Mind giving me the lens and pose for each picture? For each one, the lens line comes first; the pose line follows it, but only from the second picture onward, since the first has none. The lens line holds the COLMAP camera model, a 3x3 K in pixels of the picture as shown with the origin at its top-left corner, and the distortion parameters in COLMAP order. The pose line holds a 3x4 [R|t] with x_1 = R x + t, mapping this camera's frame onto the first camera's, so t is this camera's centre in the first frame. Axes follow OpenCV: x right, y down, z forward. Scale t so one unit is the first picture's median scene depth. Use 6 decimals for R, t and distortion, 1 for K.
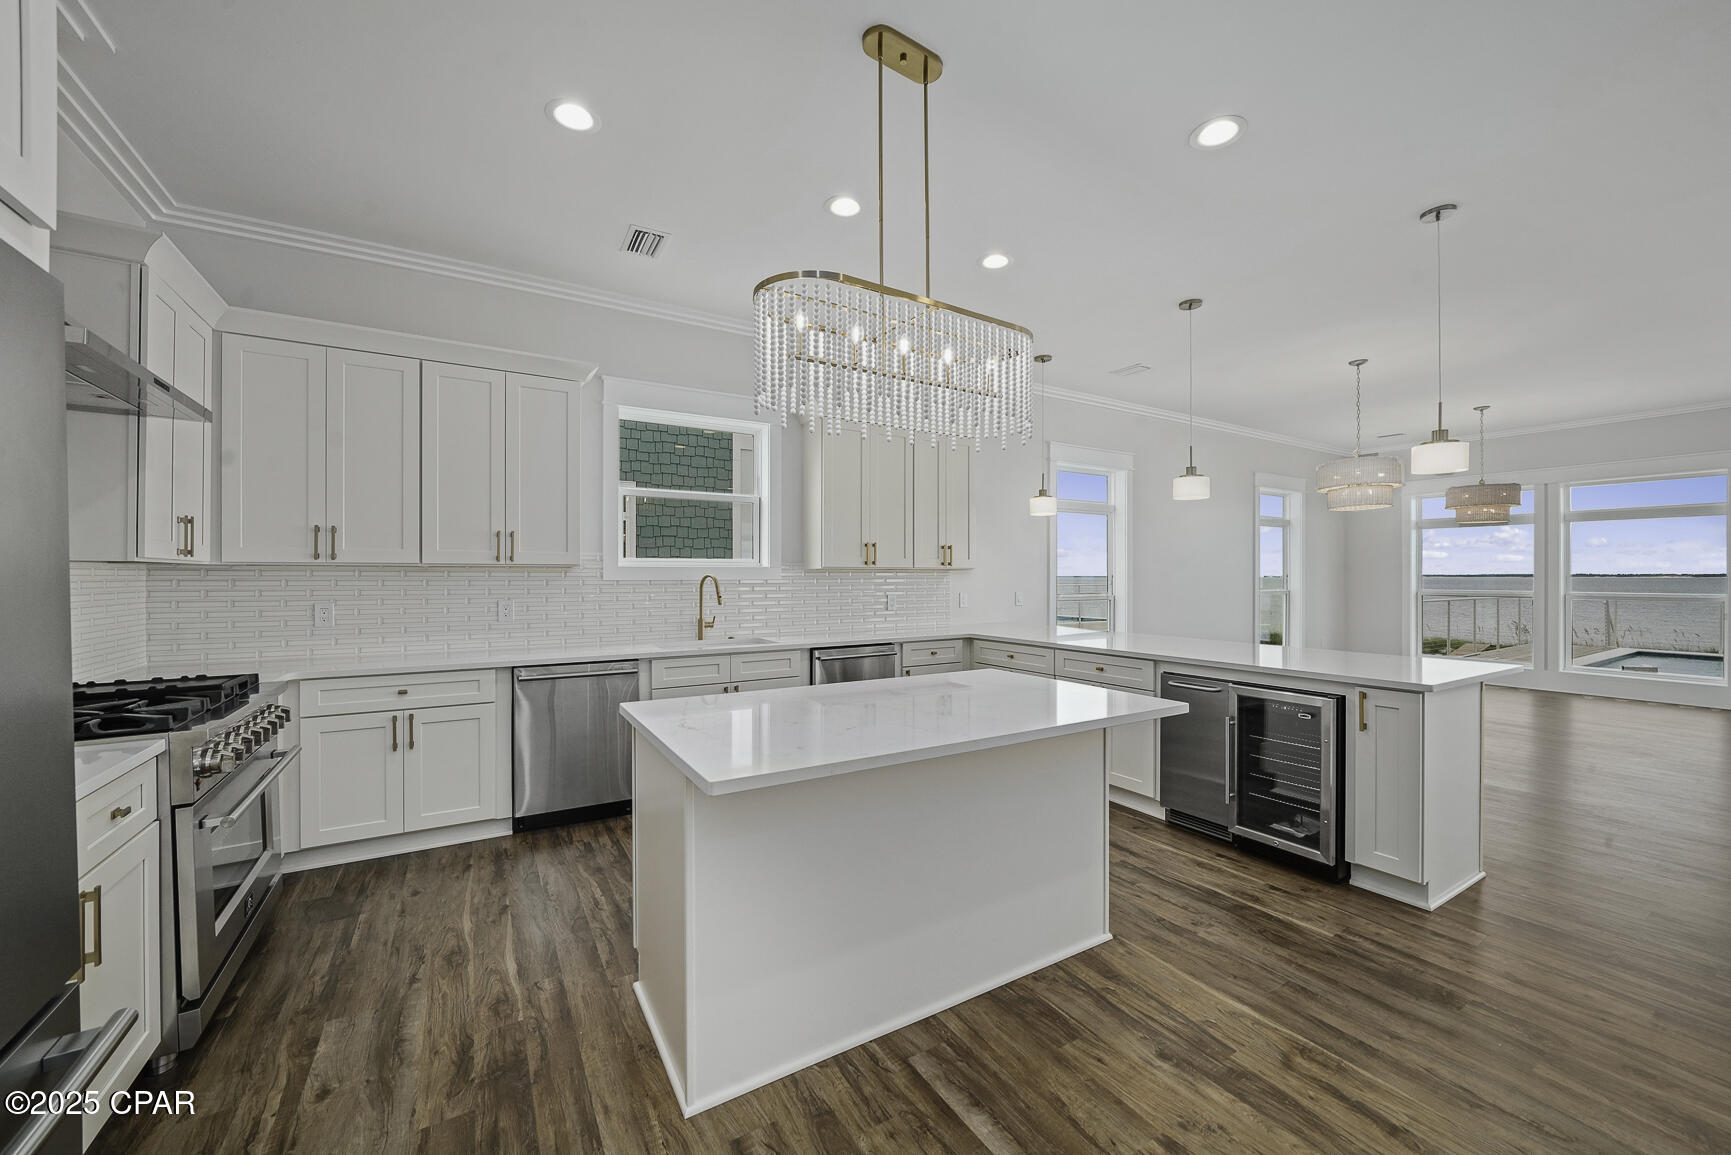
lens RADIAL K [[660.5, 0, 861.4], [0, 660.5, 577.4], [0, 0, 1]] dist [-0.001353, -0.000096]
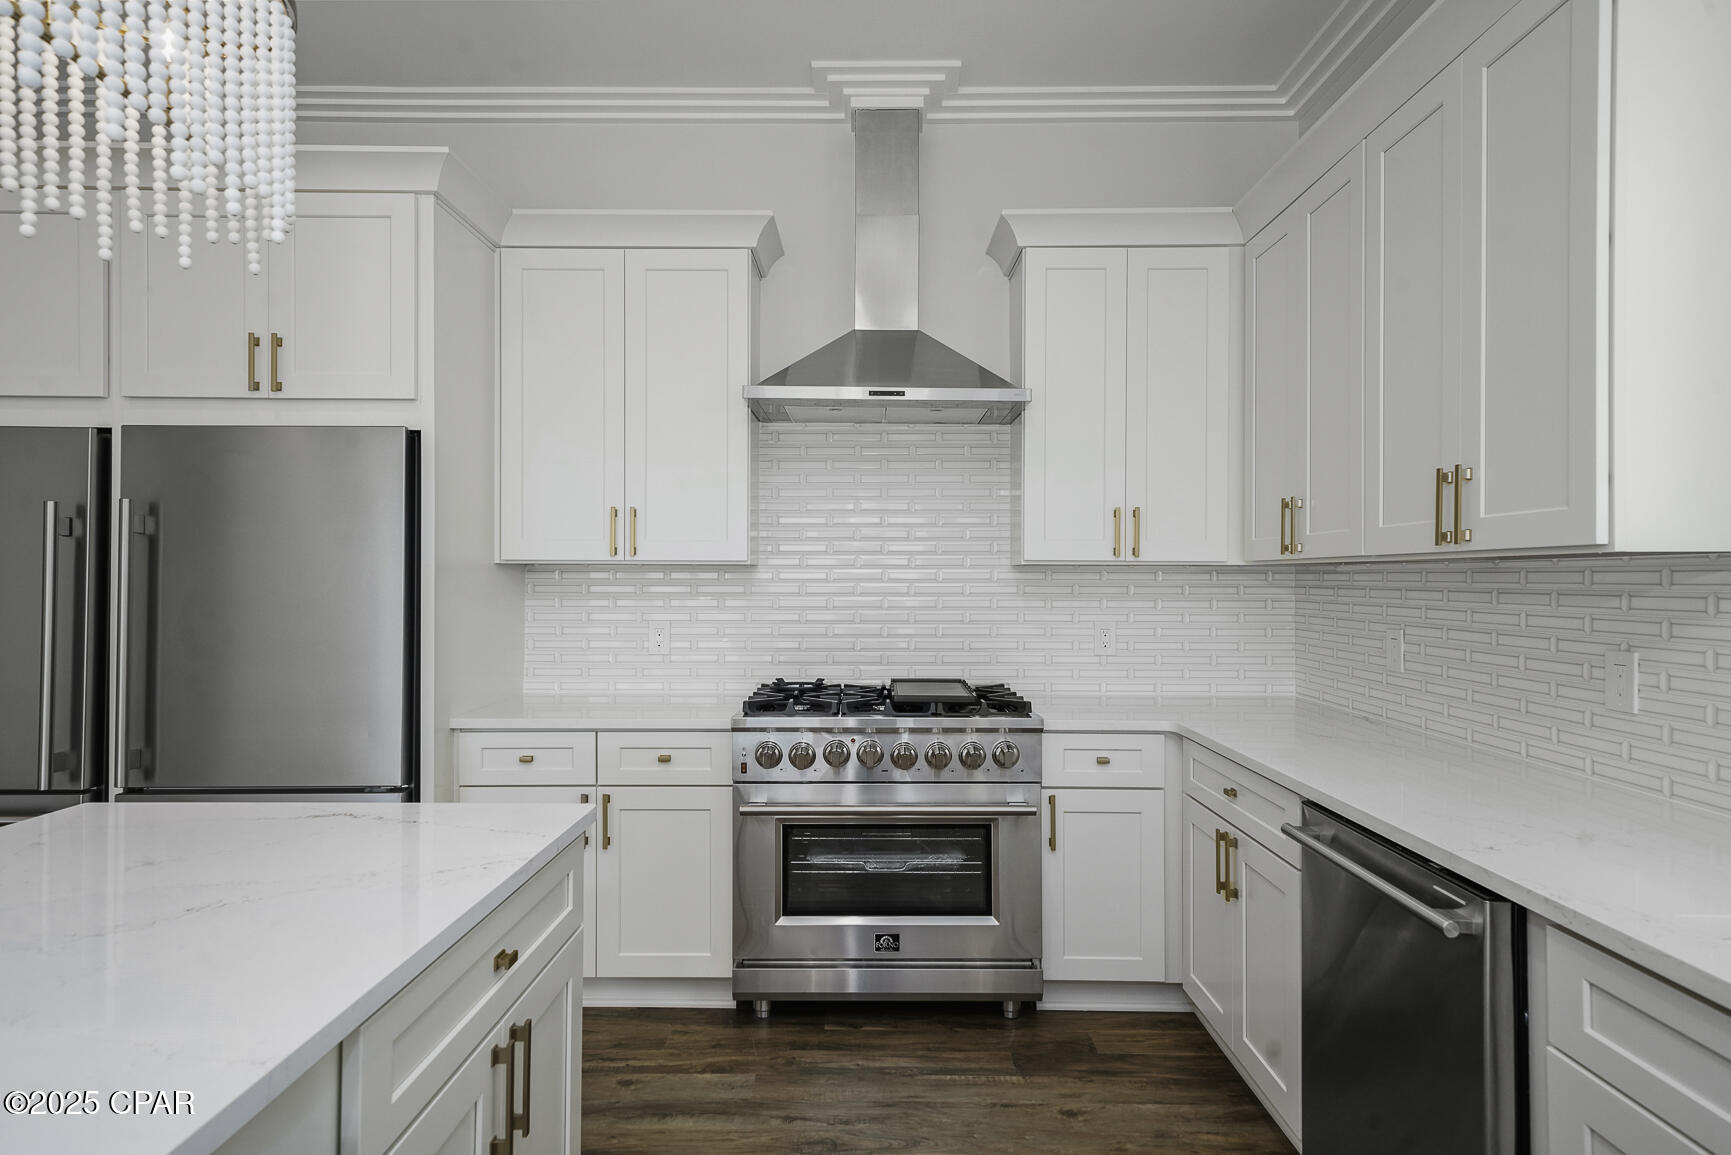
lens RADIAL K [[988.0, 0, 866.1], [0, 988.0, 572.6], [0, 0, 1]] dist [0.019712, 0.000535]
pose [[-0.536937, -0.008024, -0.843584, 0.194184], [-0.004500, 0.999968, -0.006648, -0.002130], [0.843610, 0.000226, -0.536956, 1.400150]]
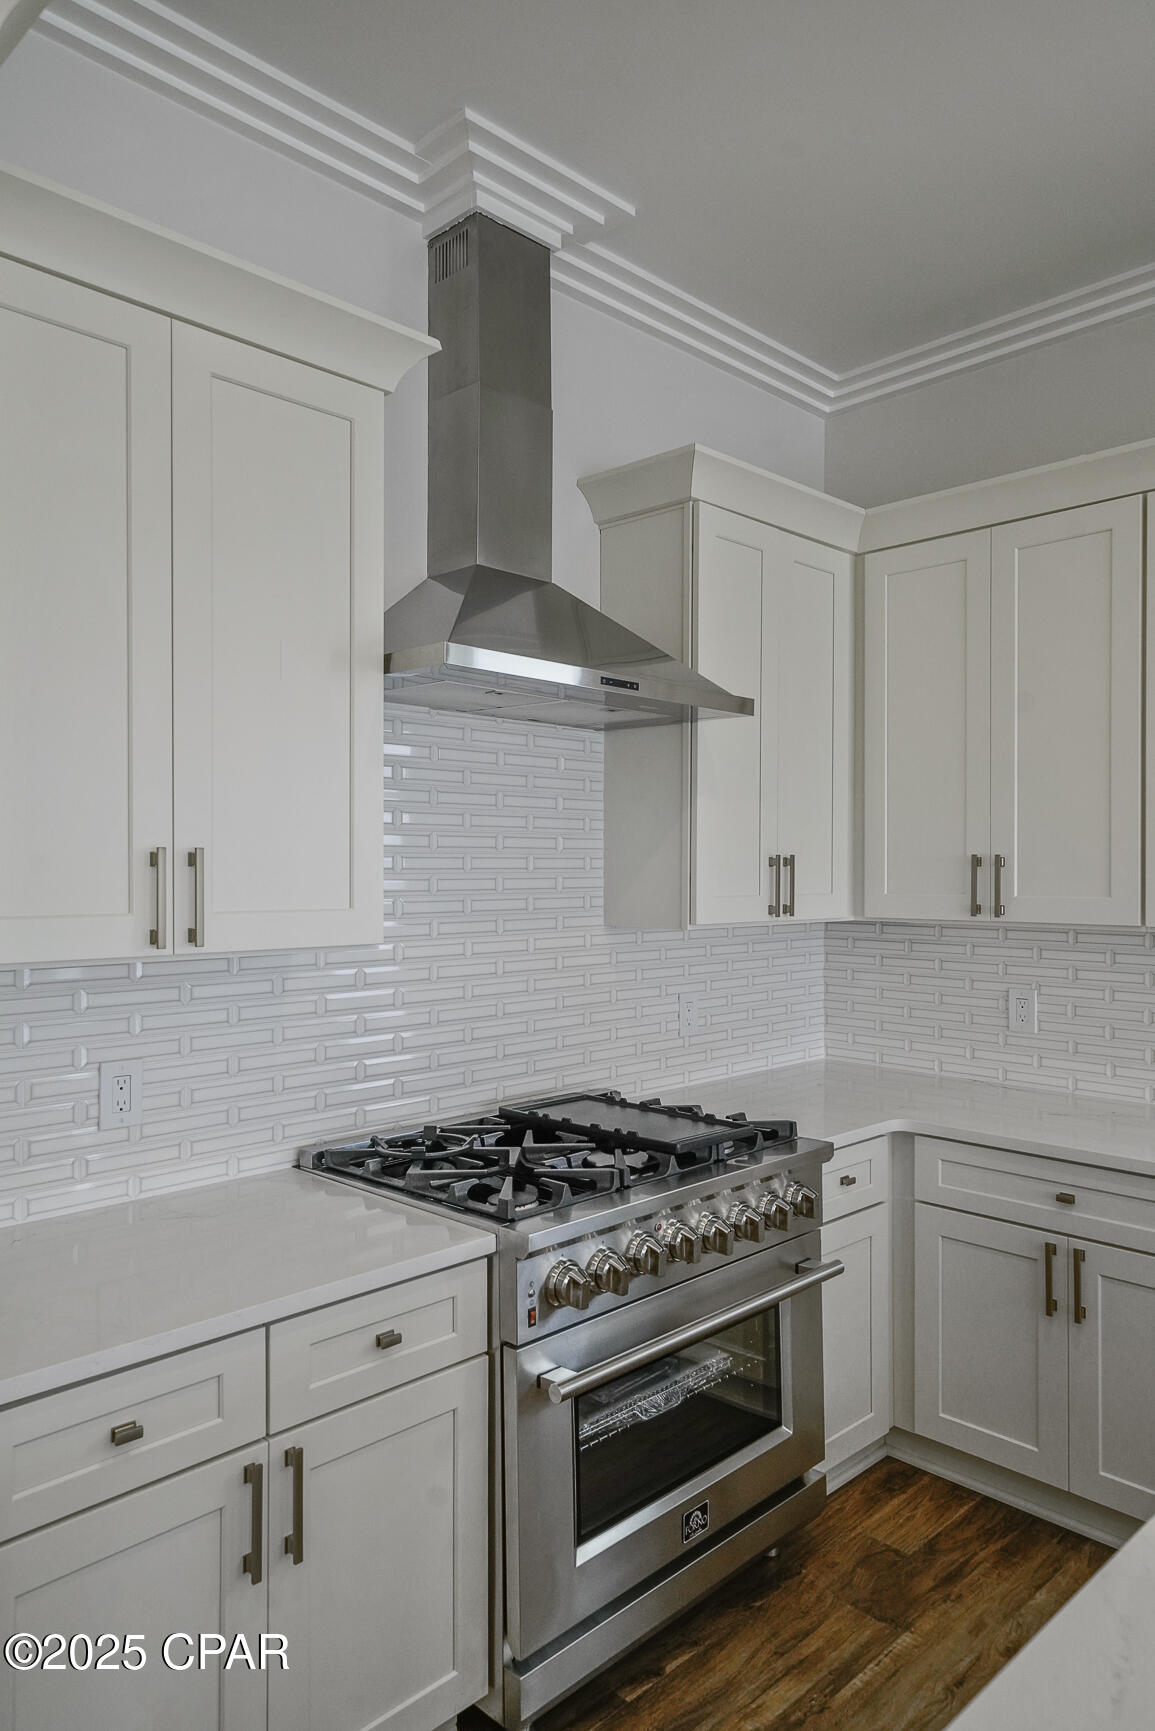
lens RADIAL K [[1178.1, 0, 576.1], [0, 1178.1, 870.6], [0, 0, 1]] dist [0.020177, 0.001322]
pose [[0.237412, 0.003771, -0.971402, 0.073362], [-0.002283, 0.999992, 0.003324, -0.081388], [0.971406, 0.001428, 0.237419, 0.524976]]
